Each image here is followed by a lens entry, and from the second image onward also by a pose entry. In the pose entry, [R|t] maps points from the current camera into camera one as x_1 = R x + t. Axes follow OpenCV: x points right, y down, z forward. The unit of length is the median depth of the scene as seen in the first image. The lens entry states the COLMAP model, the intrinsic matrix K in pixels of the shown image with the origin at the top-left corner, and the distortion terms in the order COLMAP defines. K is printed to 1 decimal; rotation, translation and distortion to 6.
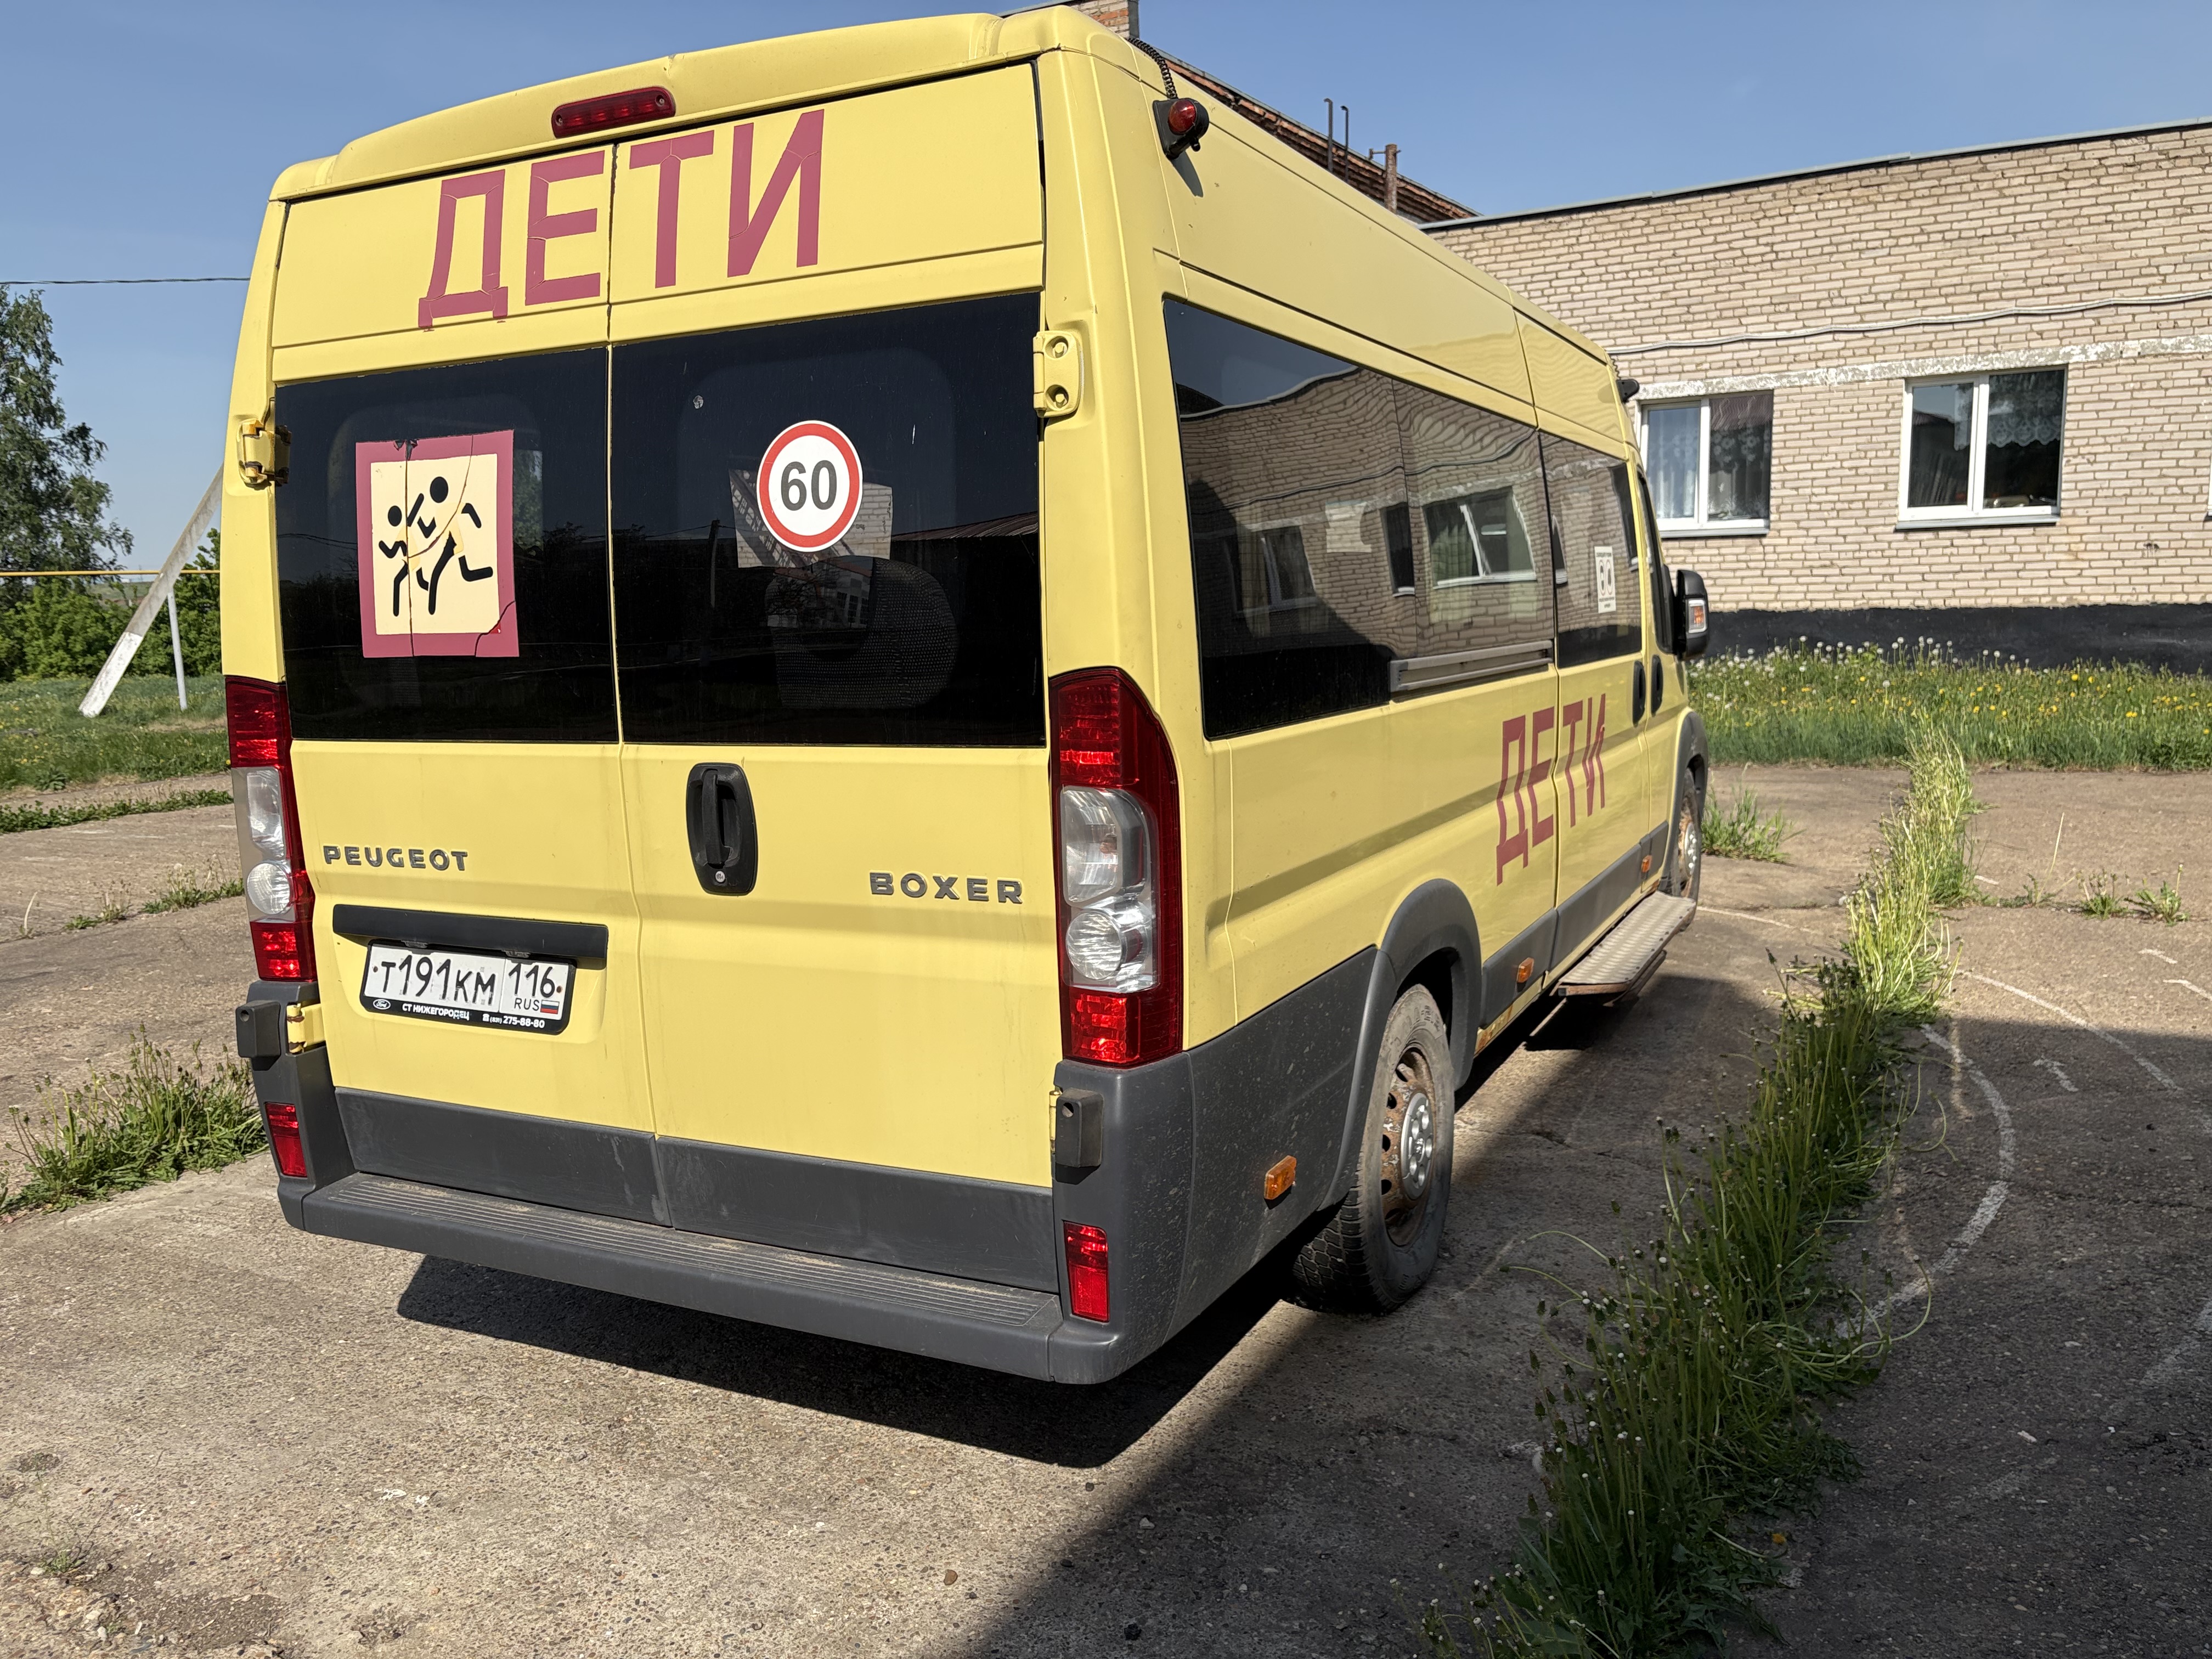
lens RADIAL K [[1664.1, 0, 1123.4], [0, 1664.1, 832.7], [0, 0, 1]] dist [0.026967, -0.032092]
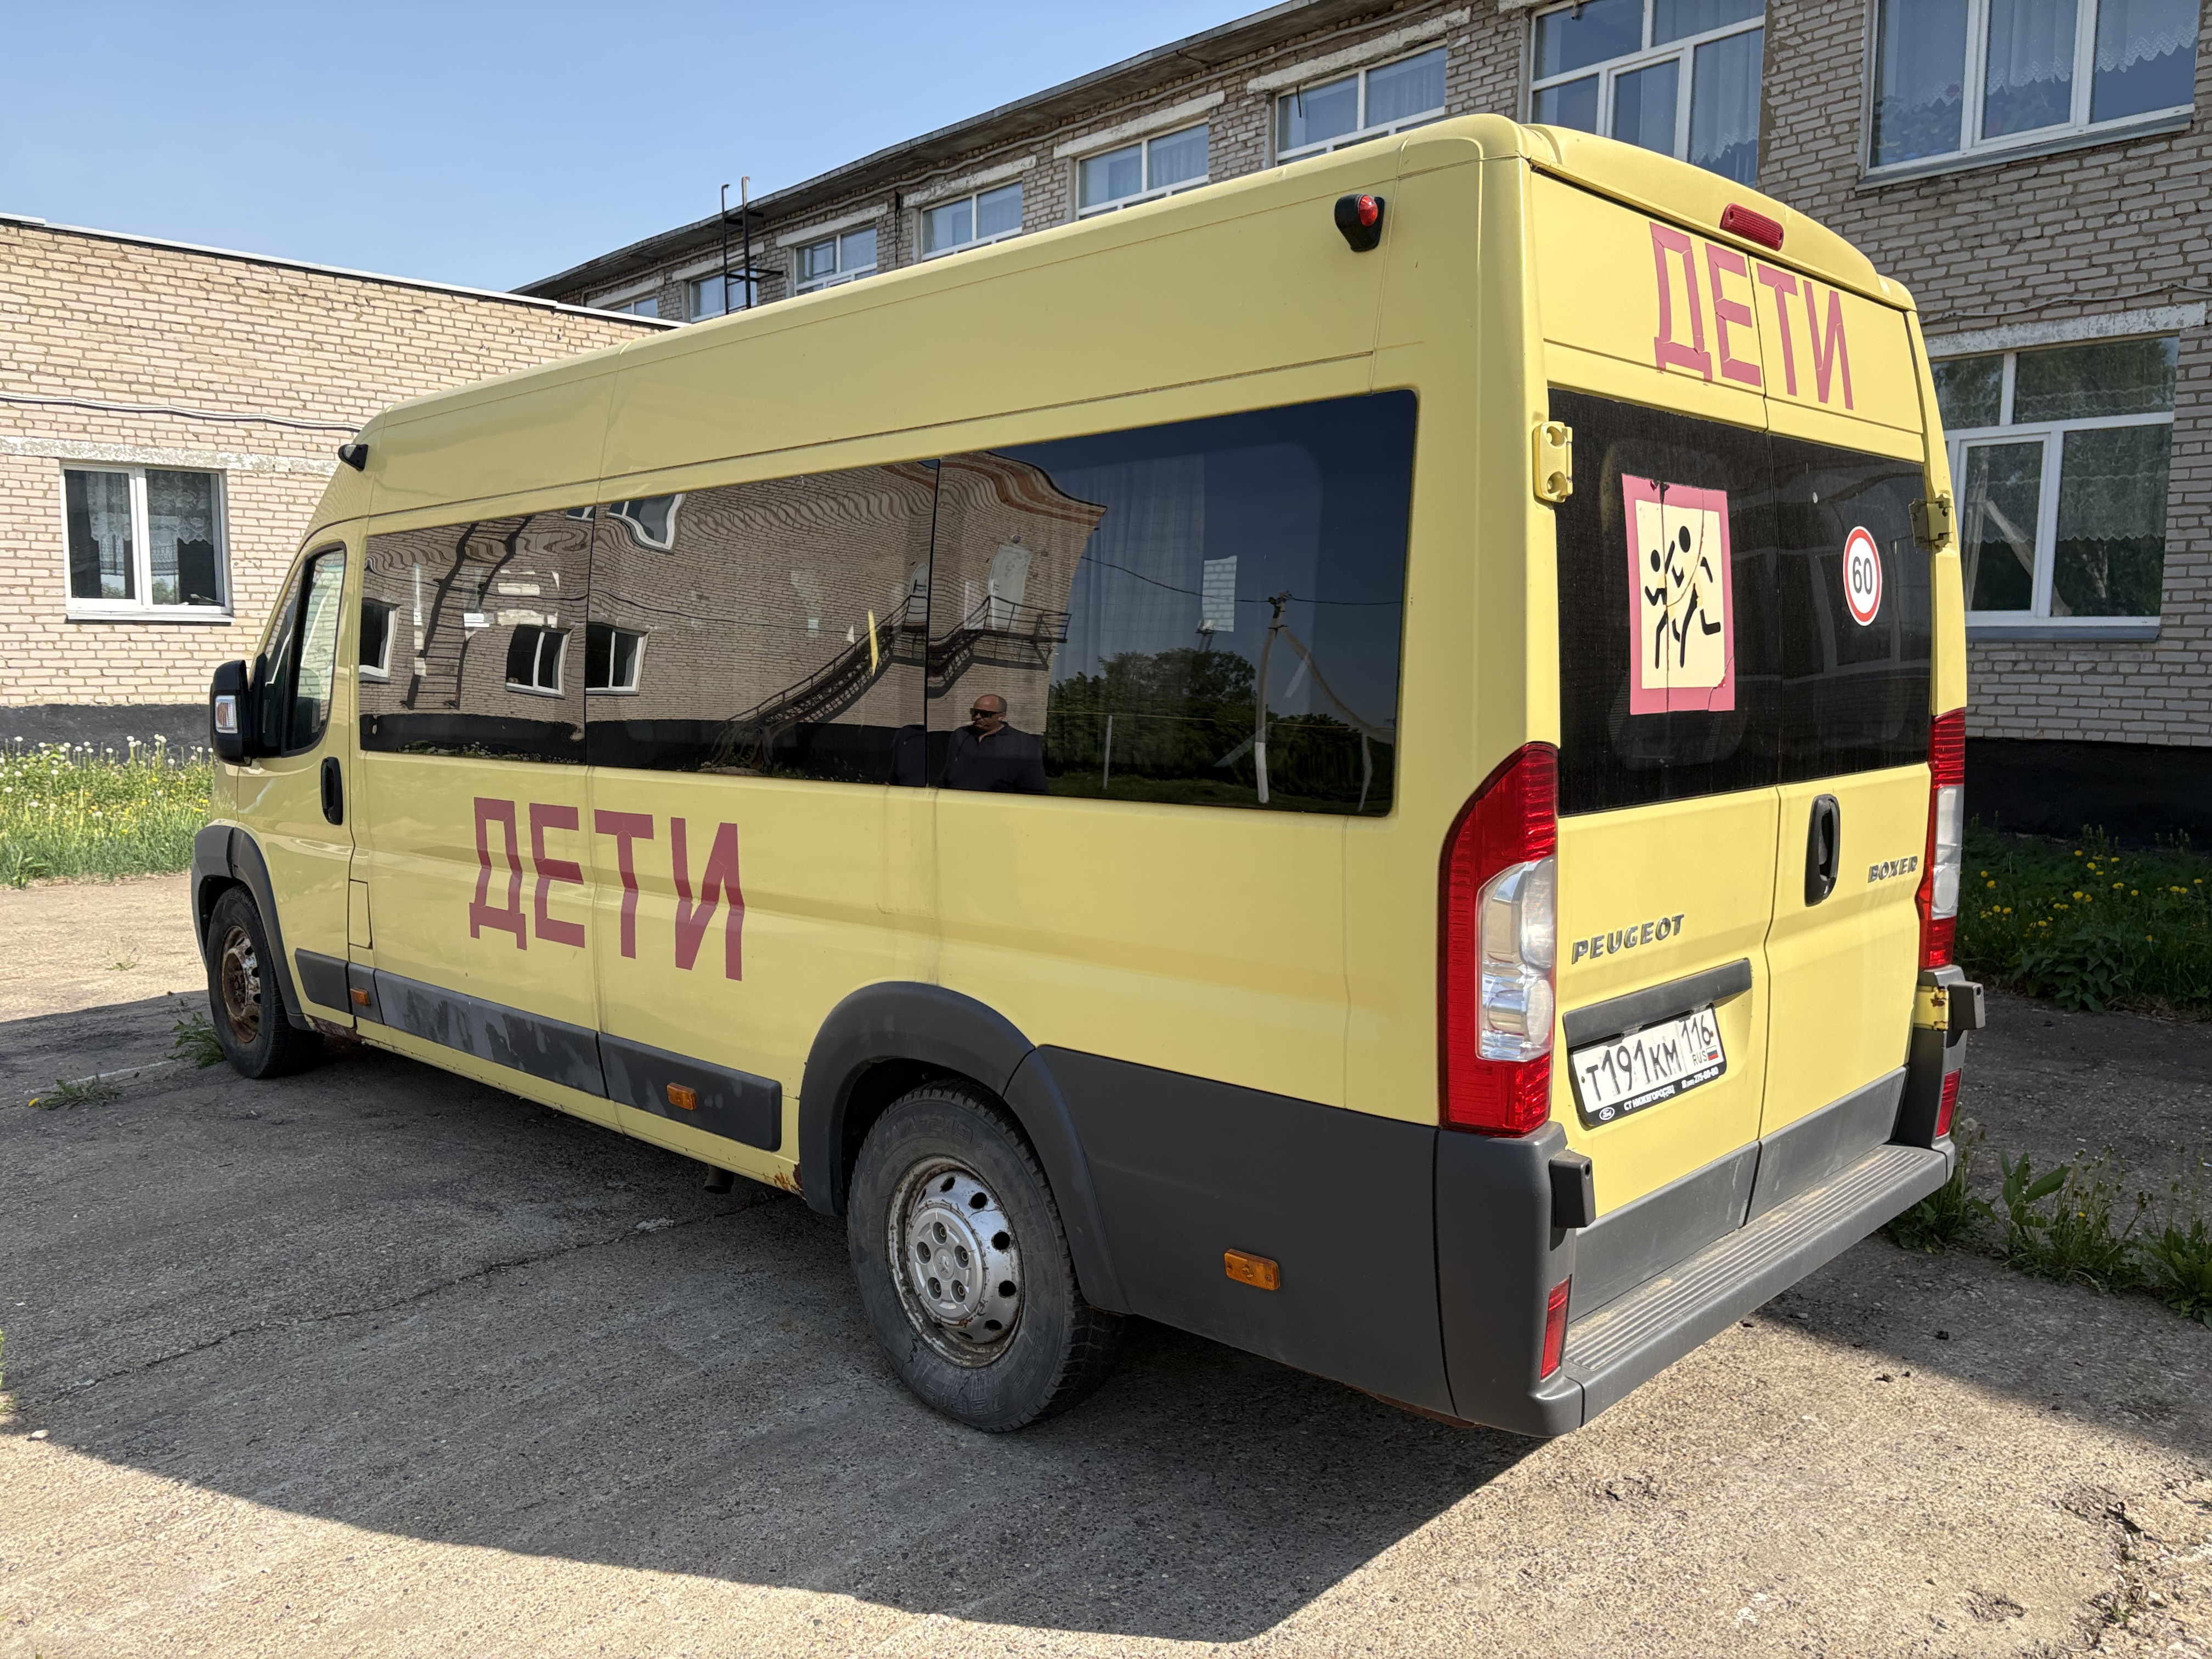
lens RADIAL K [[1664.1, 0, 1122.1], [0, 1664.1, 835.2], [0, 0, 1]] dist [0.026967, -0.032092]
pose [[0.305170, -0.071139, 0.949637, -0.259916], [0.129295, 0.991067, 0.032693, -0.019776], [-0.943480, 0.112806, 0.311642, 0.185426]]
